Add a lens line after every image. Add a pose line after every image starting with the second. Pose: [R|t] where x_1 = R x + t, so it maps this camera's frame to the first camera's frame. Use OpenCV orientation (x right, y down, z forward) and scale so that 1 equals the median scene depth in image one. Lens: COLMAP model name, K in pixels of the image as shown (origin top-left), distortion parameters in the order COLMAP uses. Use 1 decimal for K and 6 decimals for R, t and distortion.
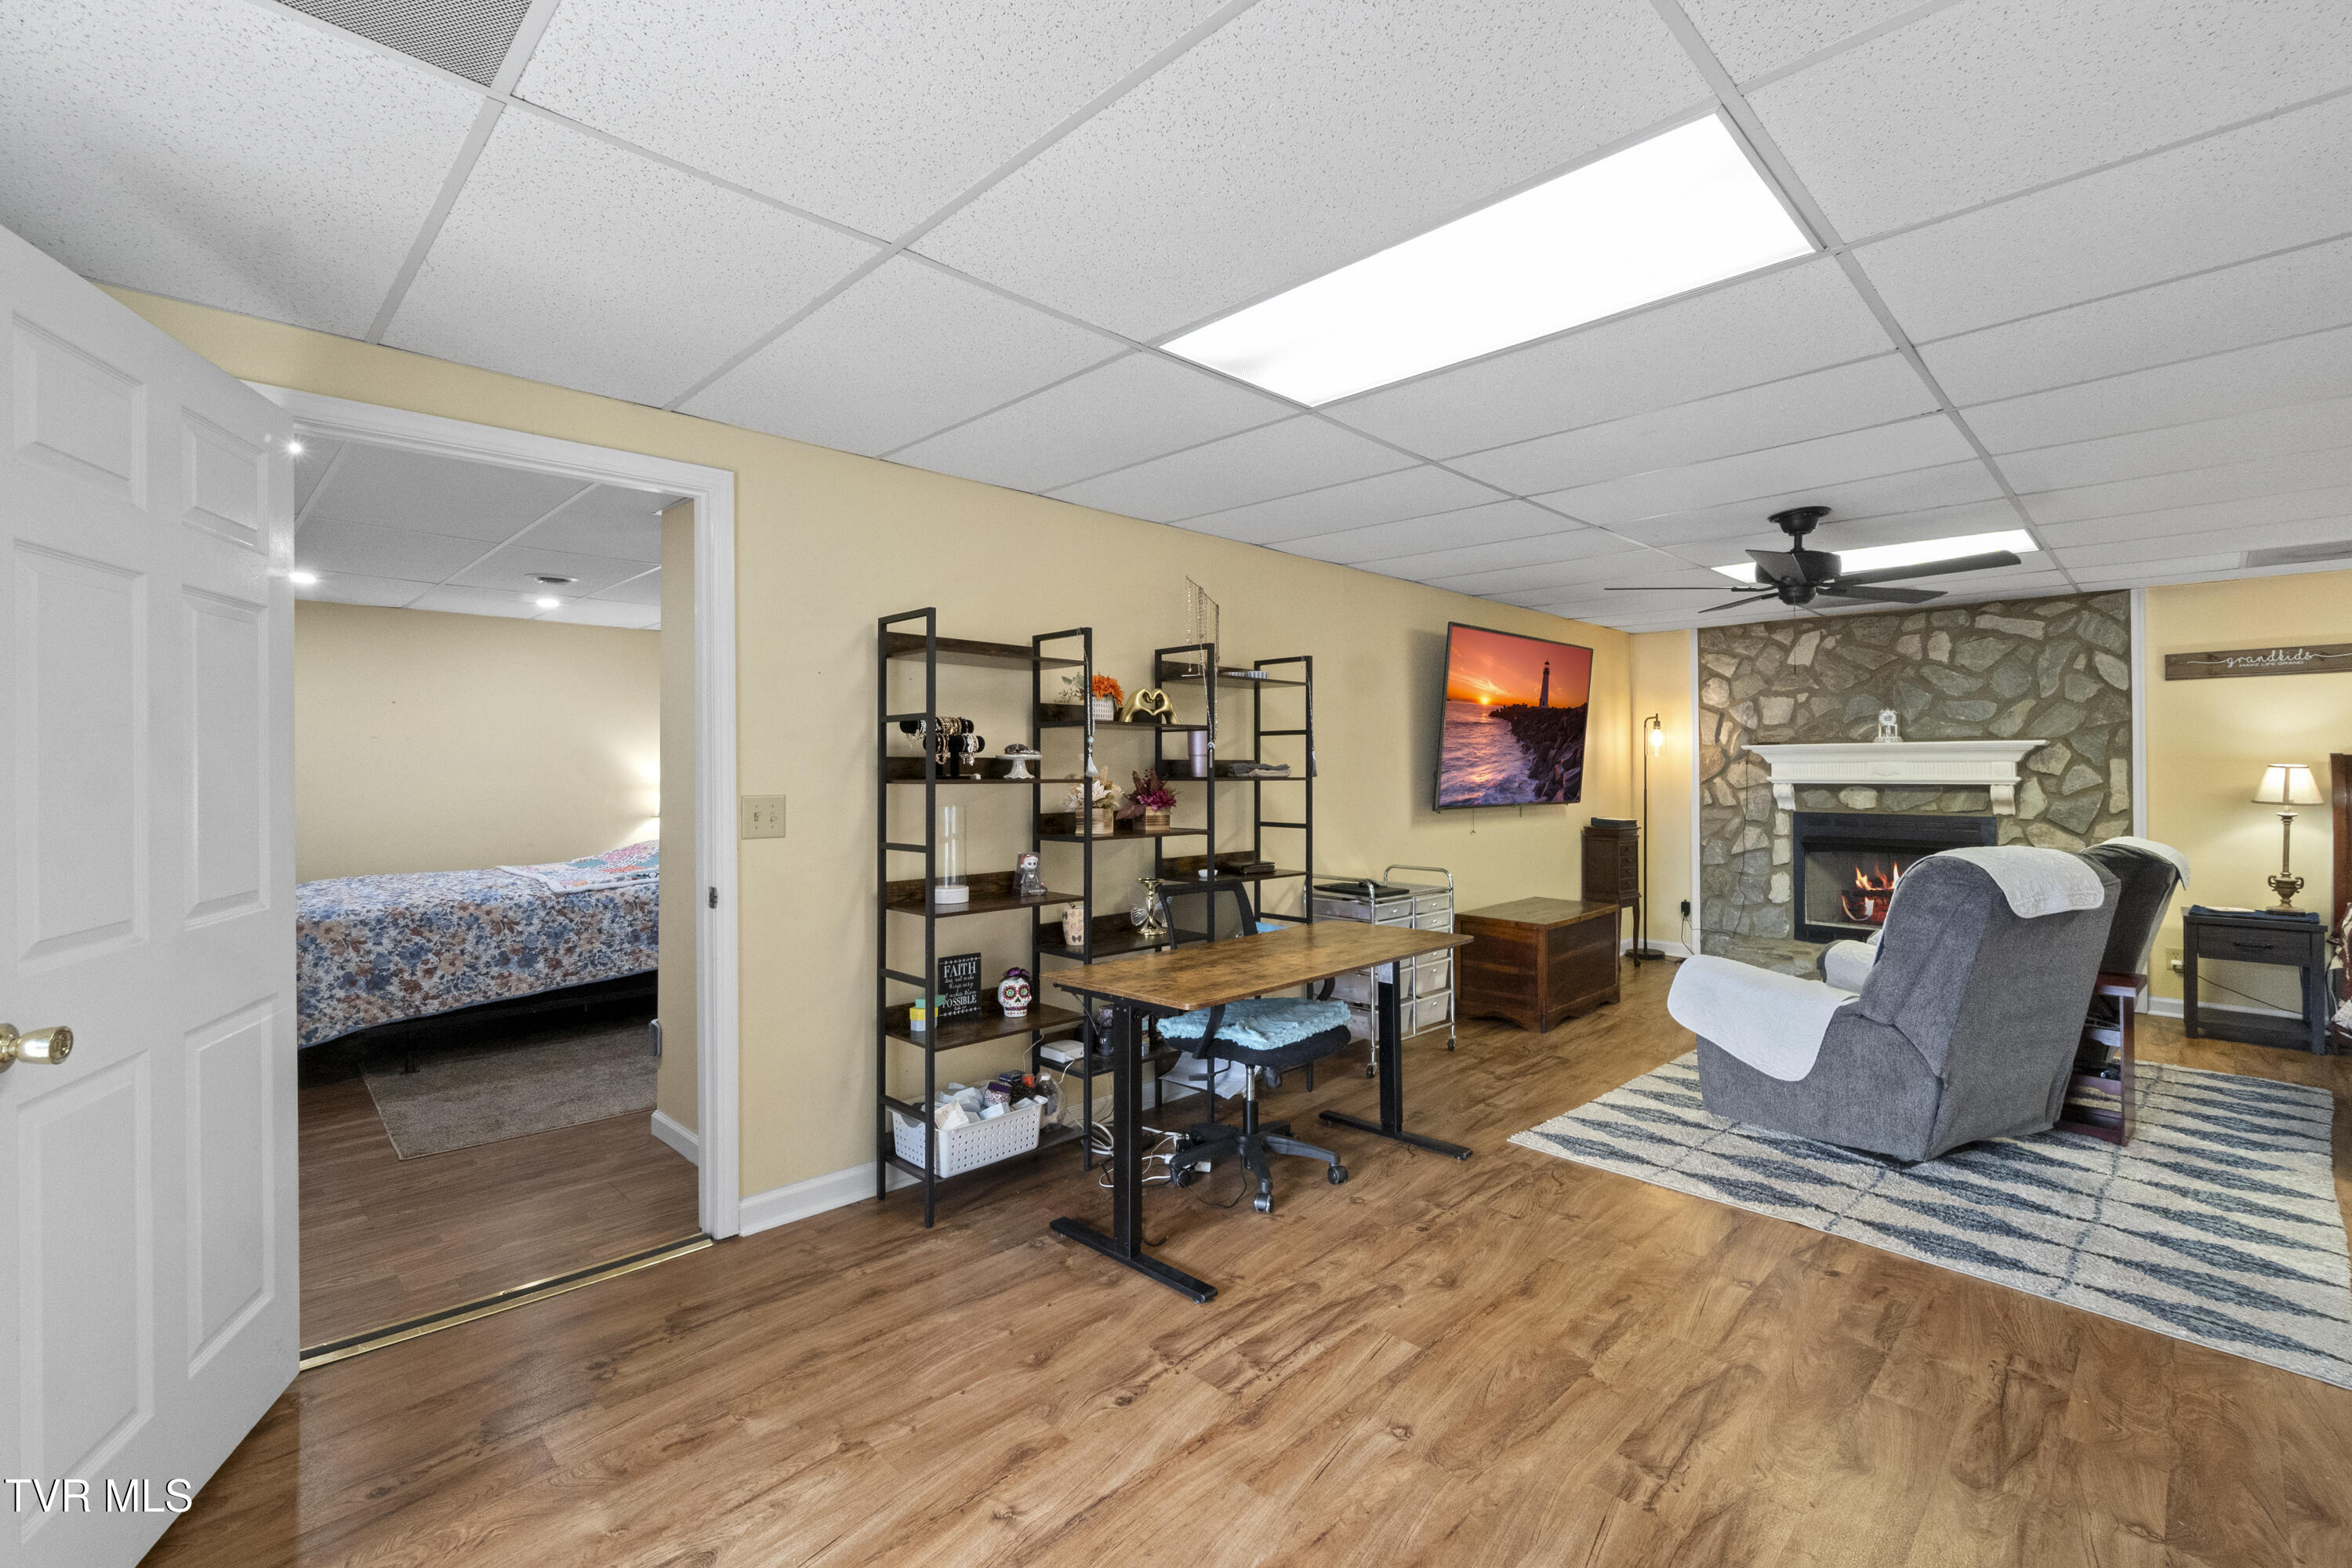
lens RADIAL K [[1020.4, 0, 1172.5], [0, 1020.4, 740.9], [0, 0, 1]] dist [0.000643, 0.000364]
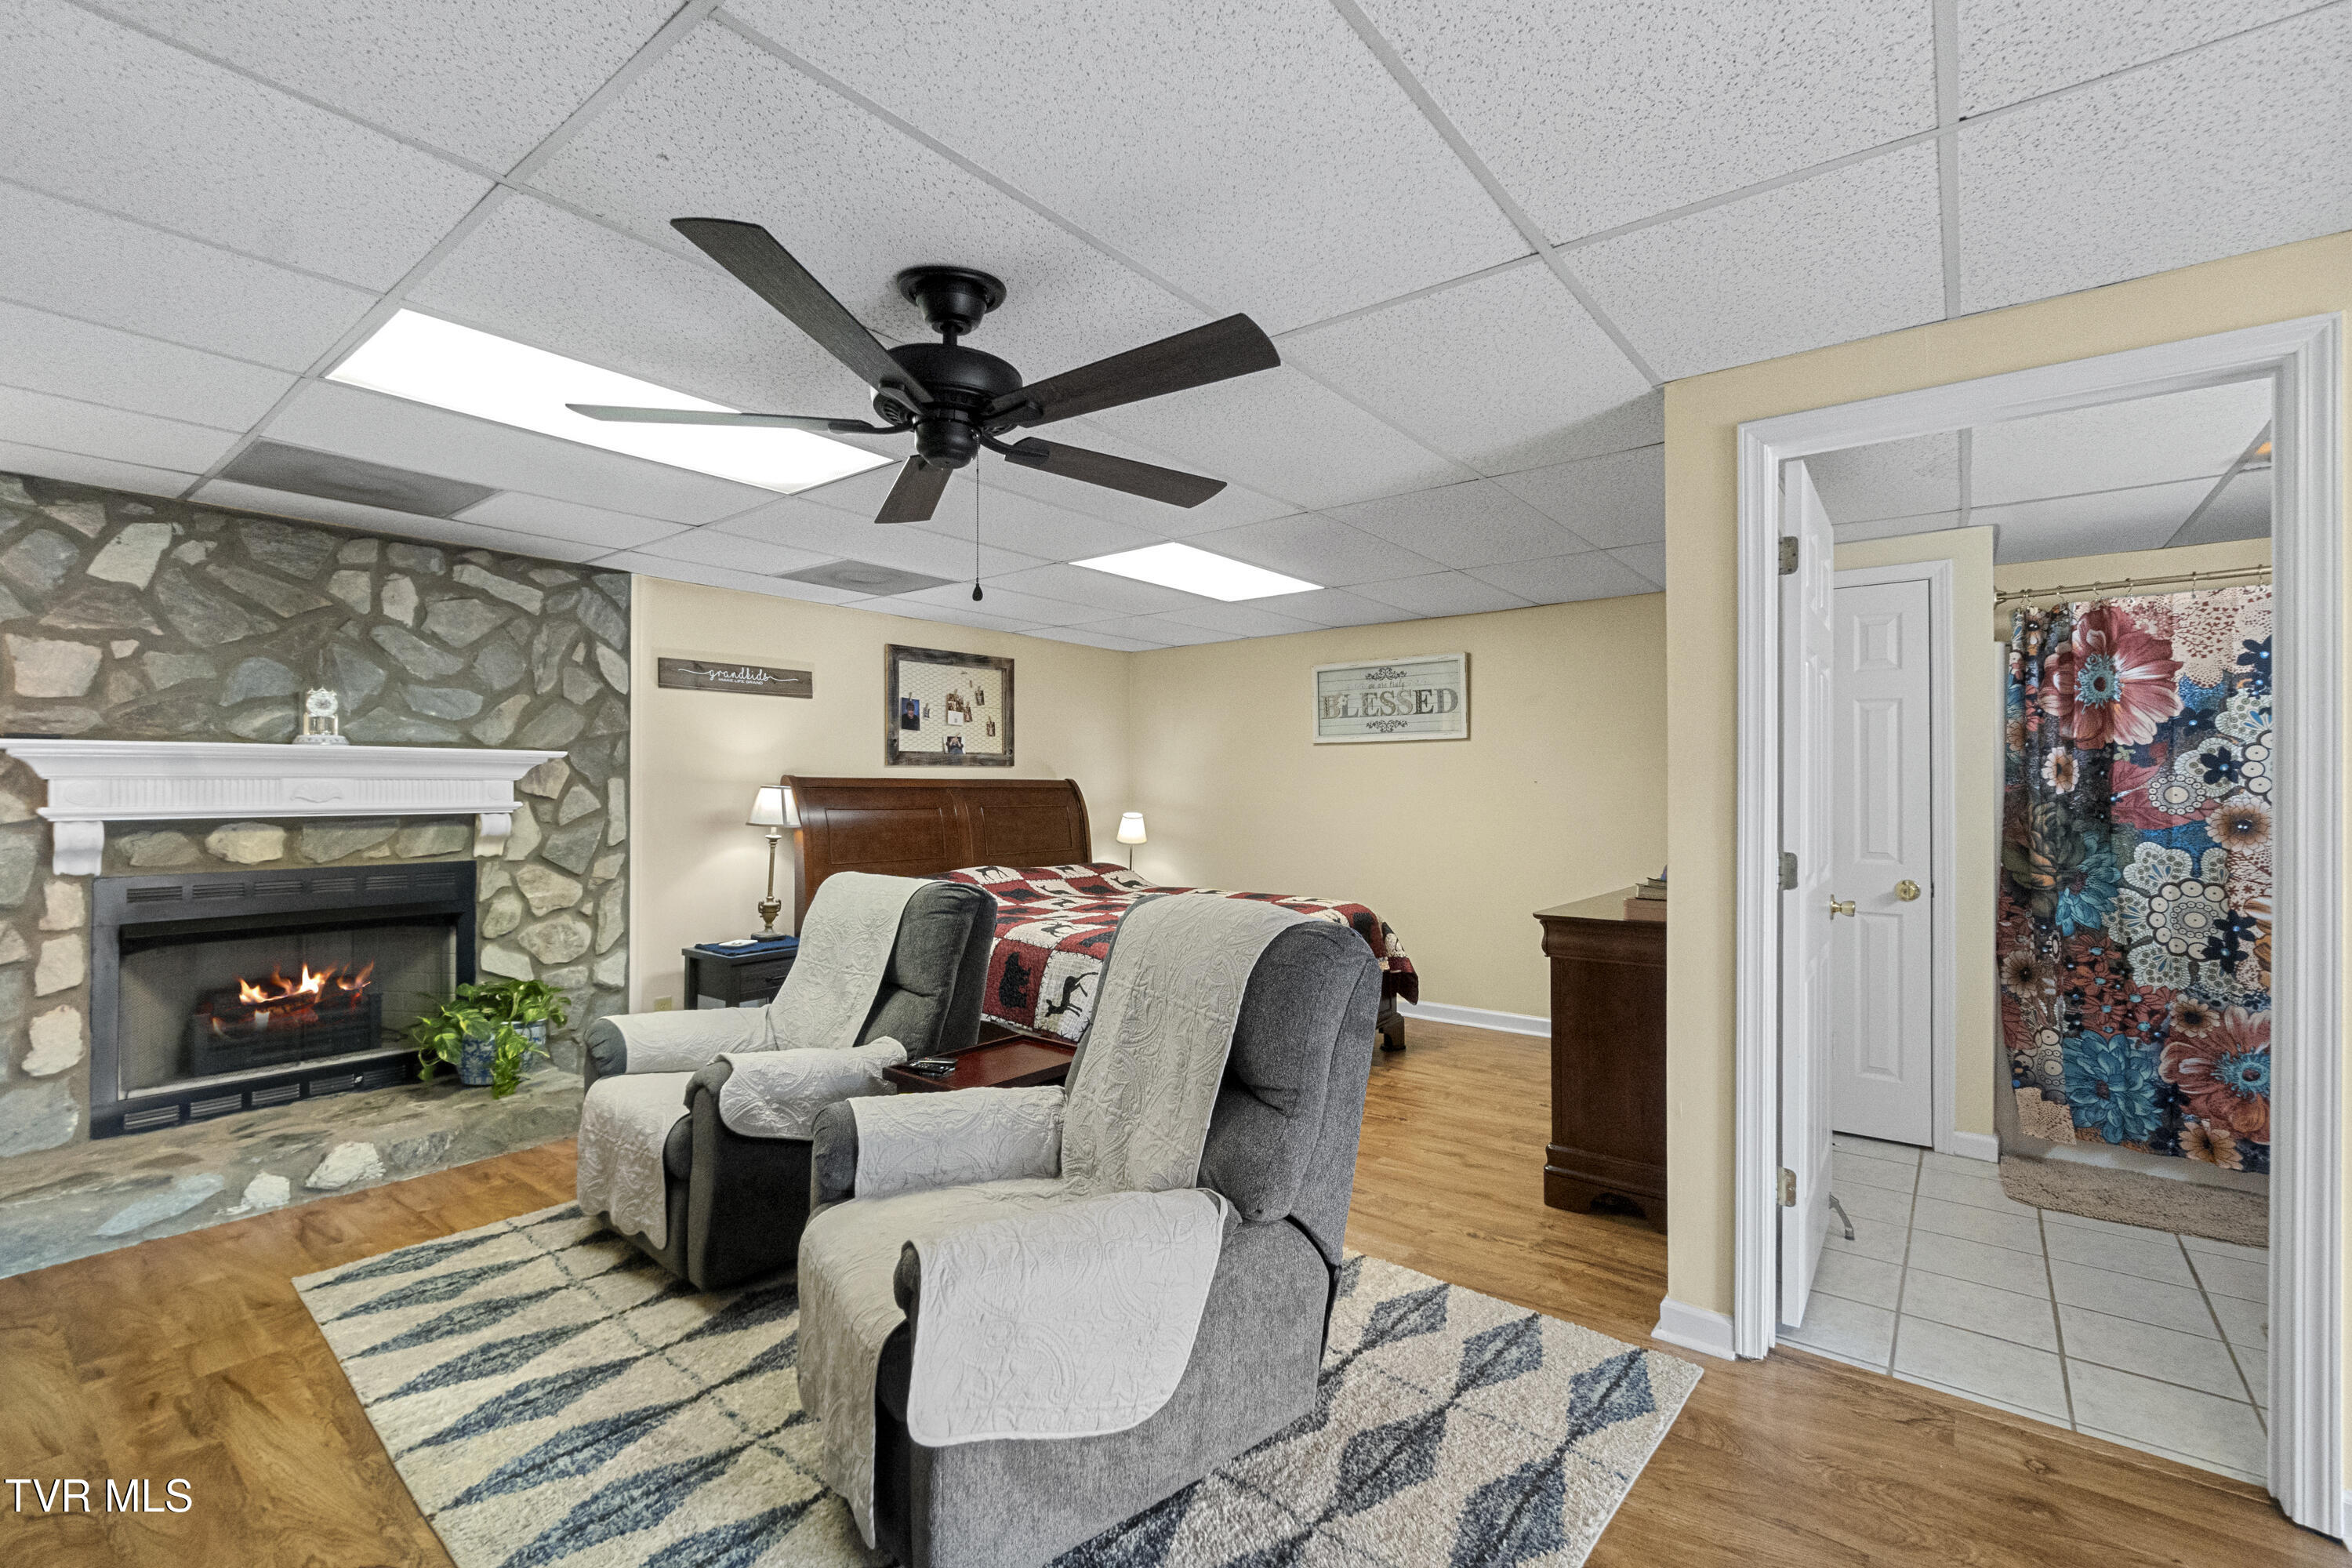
lens RADIAL K [[1020.4, 0, 1175.4], [0, 1020.4, 777.7], [0, 0, 1]] dist [0.000643, 0.000364]
pose [[-0.128847, 0.012662, 0.991584, 0.062560], [-0.025439, 0.999547, -0.016069, 0.018056], [-0.991338, -0.027295, -0.128467, 0.629098]]
